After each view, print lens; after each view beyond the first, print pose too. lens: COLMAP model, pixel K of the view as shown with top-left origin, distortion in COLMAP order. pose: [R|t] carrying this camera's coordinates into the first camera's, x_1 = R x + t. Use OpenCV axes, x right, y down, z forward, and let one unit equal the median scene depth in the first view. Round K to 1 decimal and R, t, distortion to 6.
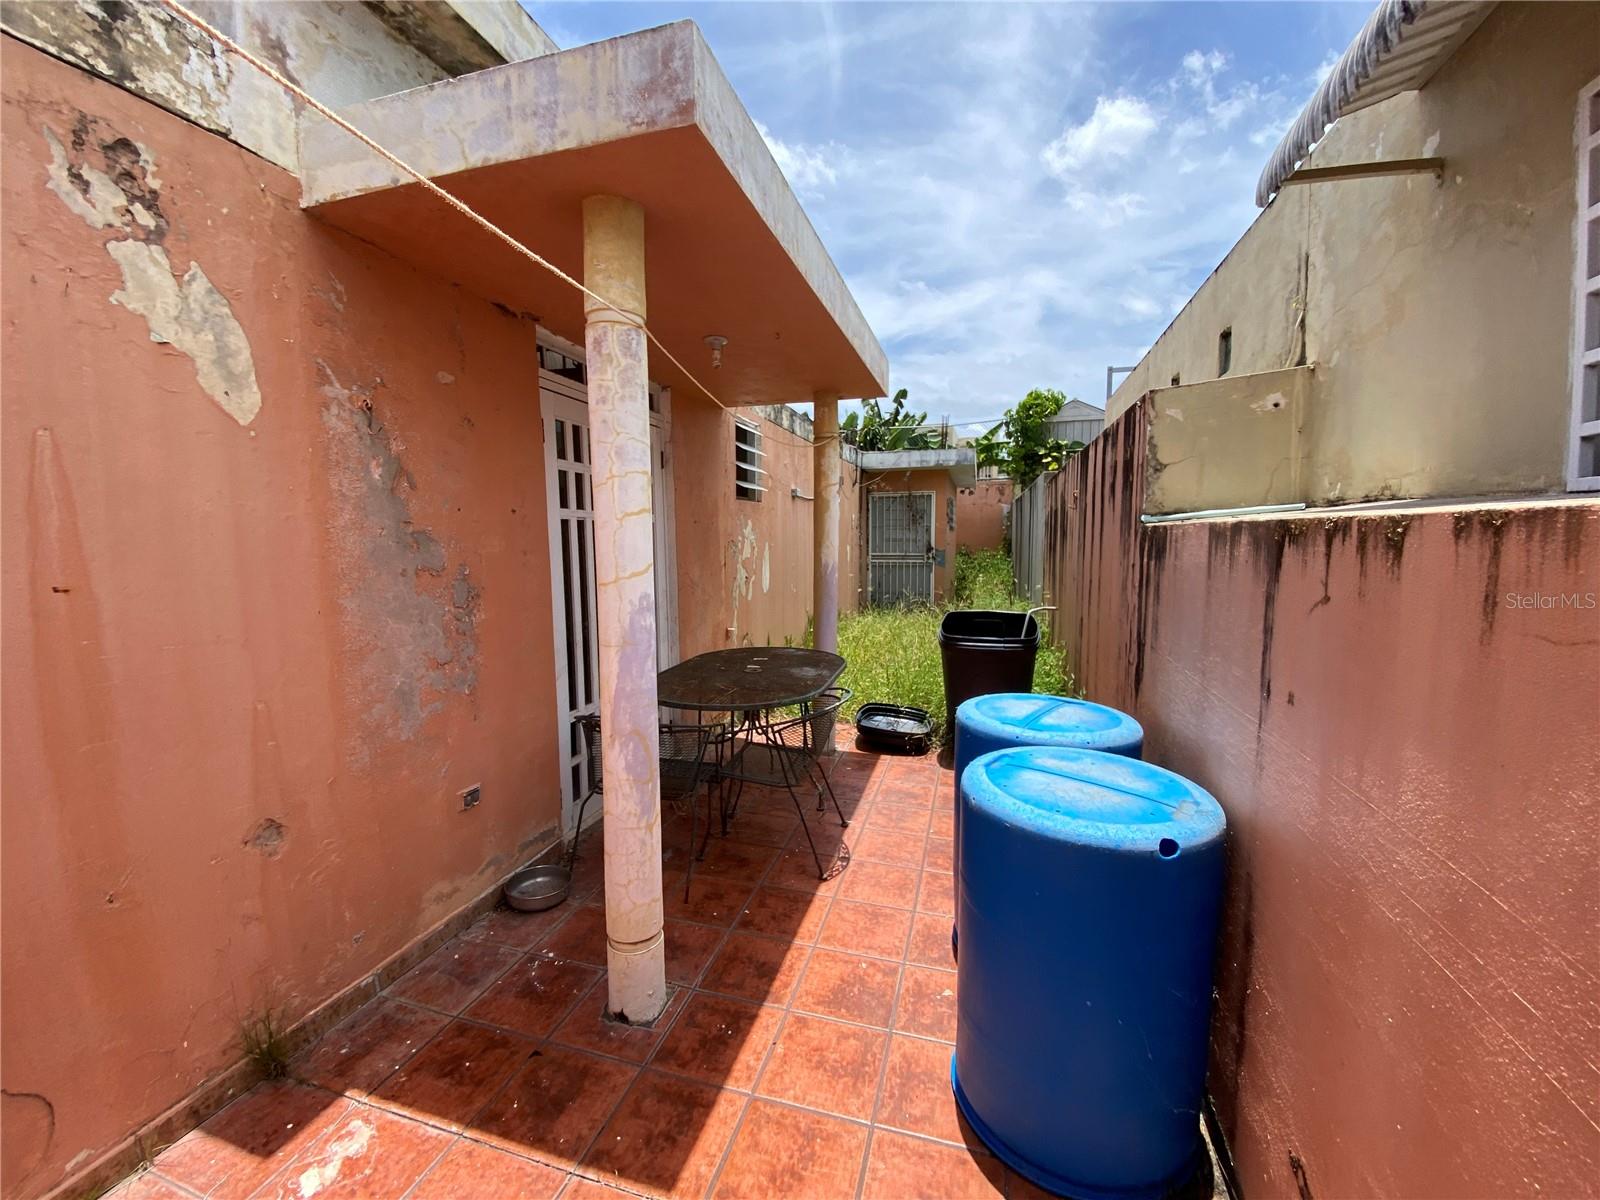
lens RADIAL K [[651.0, 0, 798.7], [0, 651.0, 597.3], [0, 0, 1]] dist [0.010480, -0.016277]
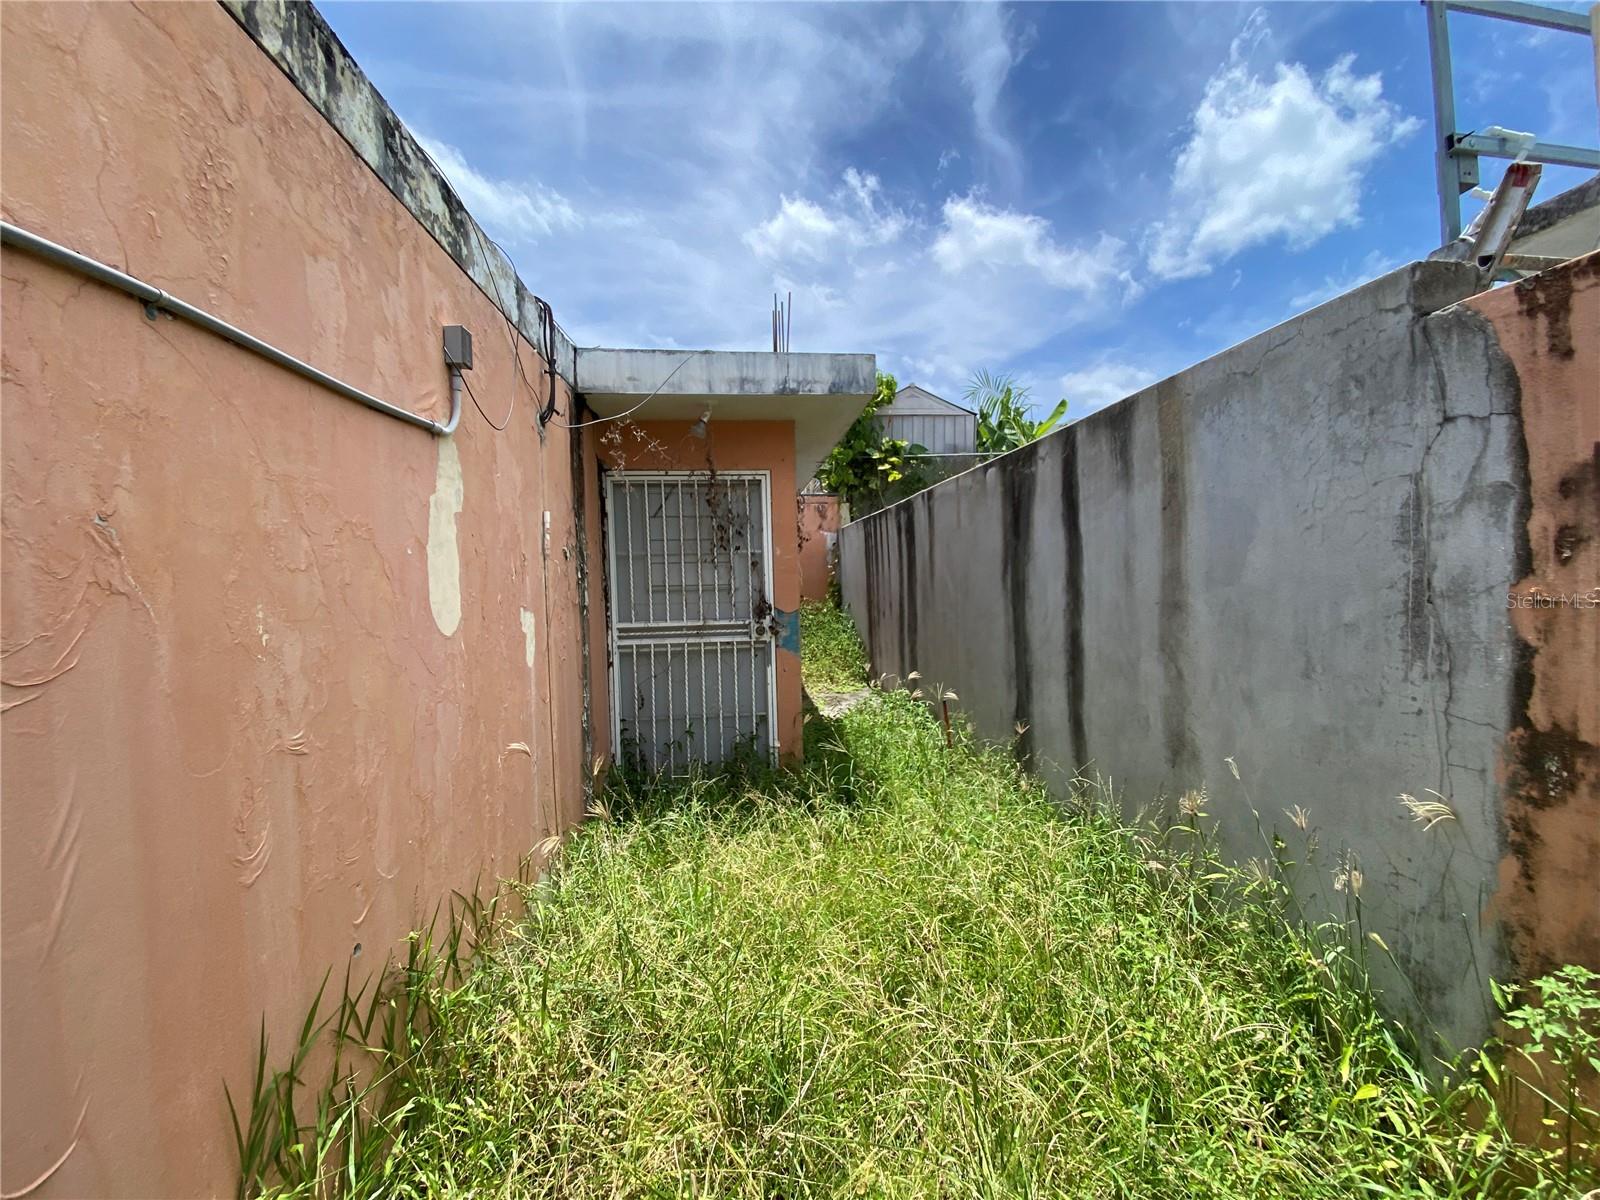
lens RADIAL K [[647.3, 0, 804.7], [0, 647.3, 596.9], [0, 0, 1]] dist [0.019389, -0.020431]
pose [[0.931548, -0.030444, 0.362341, 0.413958], [0.056719, 0.996457, -0.062099, -0.294779], [-0.359167, 0.078400, 0.929975, 3.263348]]
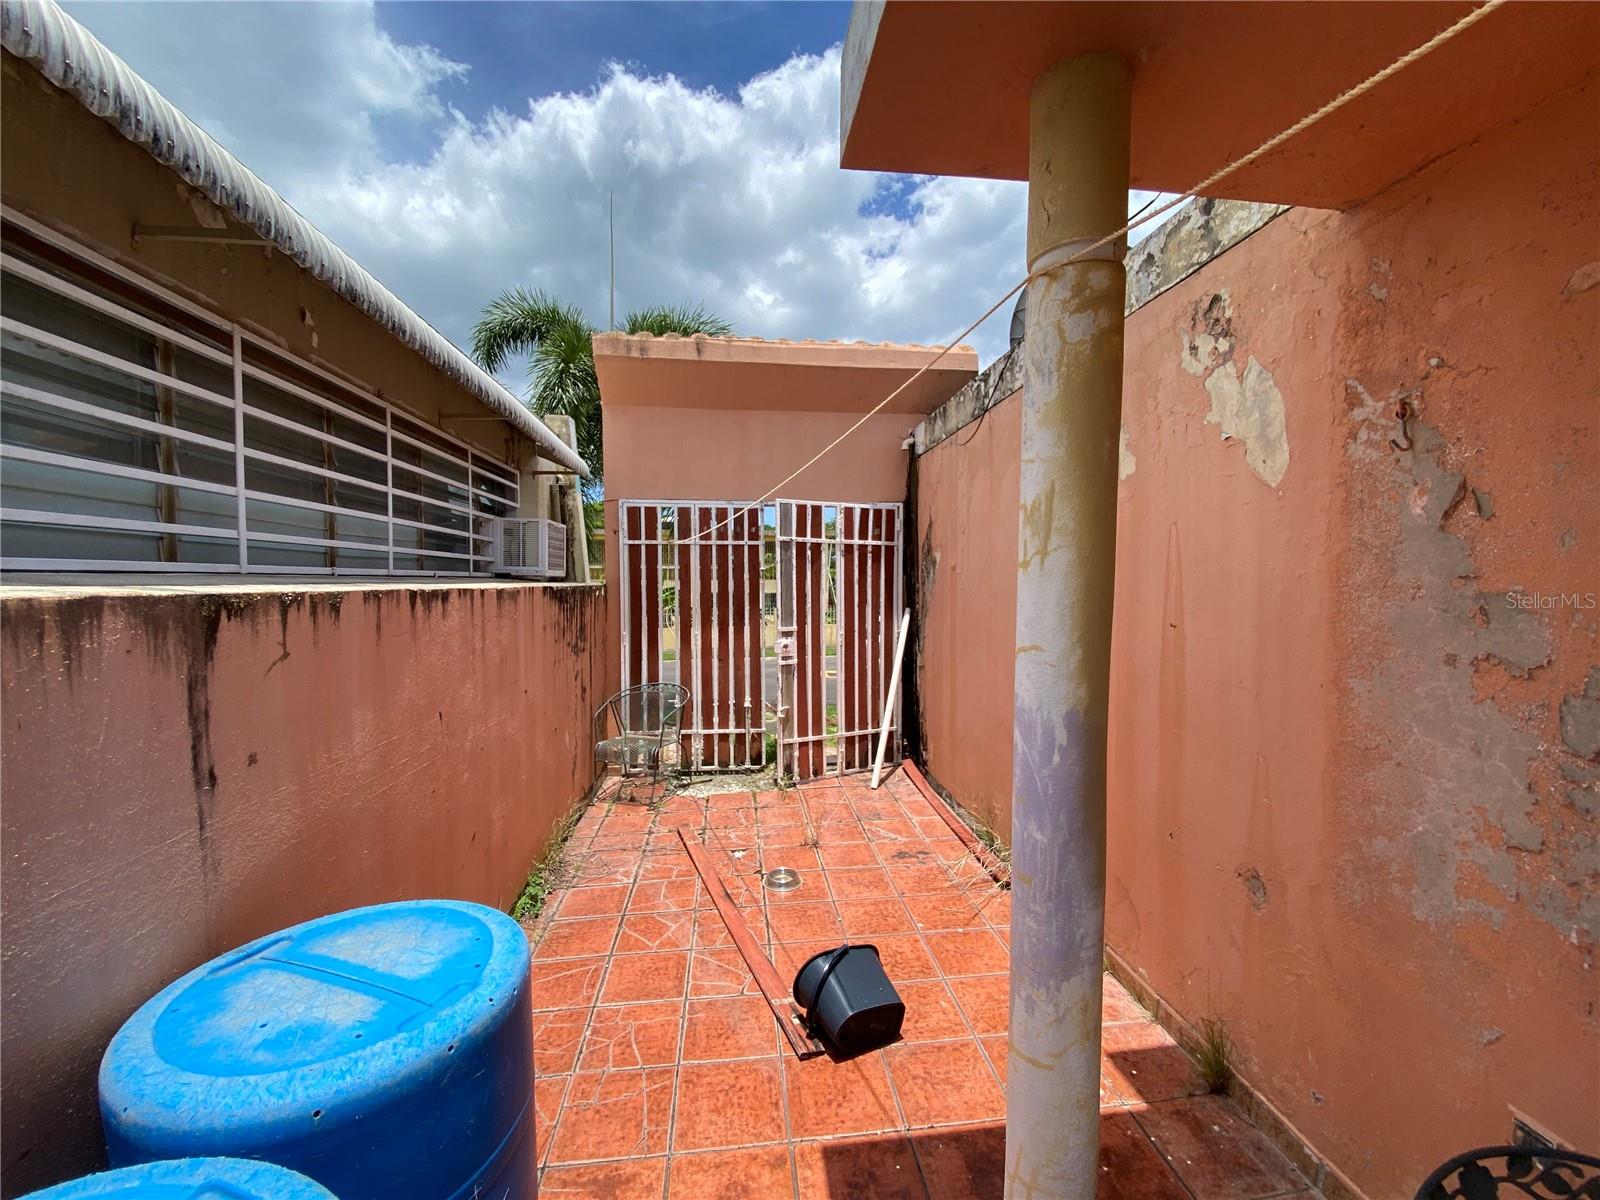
lens RADIAL K [[650.3, 0, 802.4], [0, 650.3, 601.2], [0, 0, 1]] dist [0.016954, -0.018195]
pose [[-0.923532, 0.020753, -0.382960, 0.209879], [-0.028040, 0.992209, 0.121389, -0.169263], [0.382496, 0.122844, -0.915754, 1.498287]]
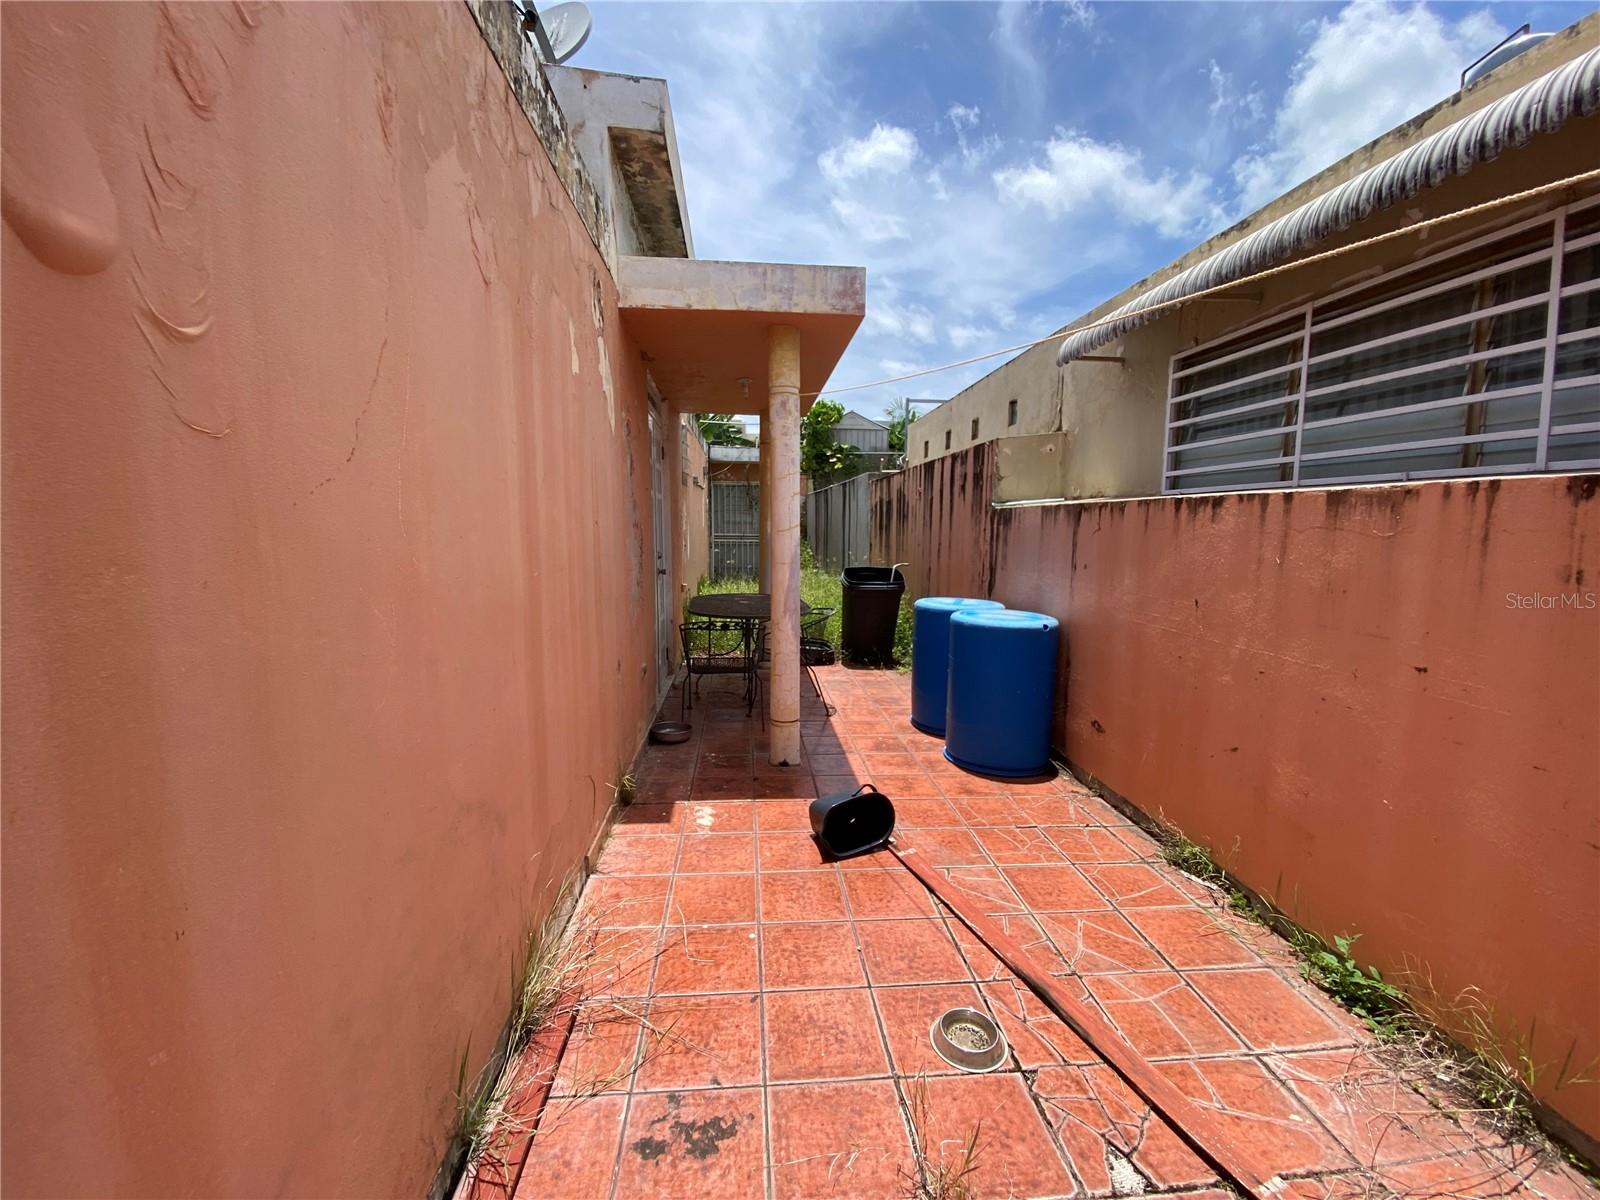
lens RADIAL K [[639.3, 0, 802.5], [0, 639.3, 601.6], [0, 0, 1]] dist [0.041487, -0.040480]
pose [[0.930765, -0.028722, 0.364487, -0.910216], [0.019299, 0.999379, 0.029471, 0.130595], [-0.365107, -0.020396, 0.930742, -0.744441]]
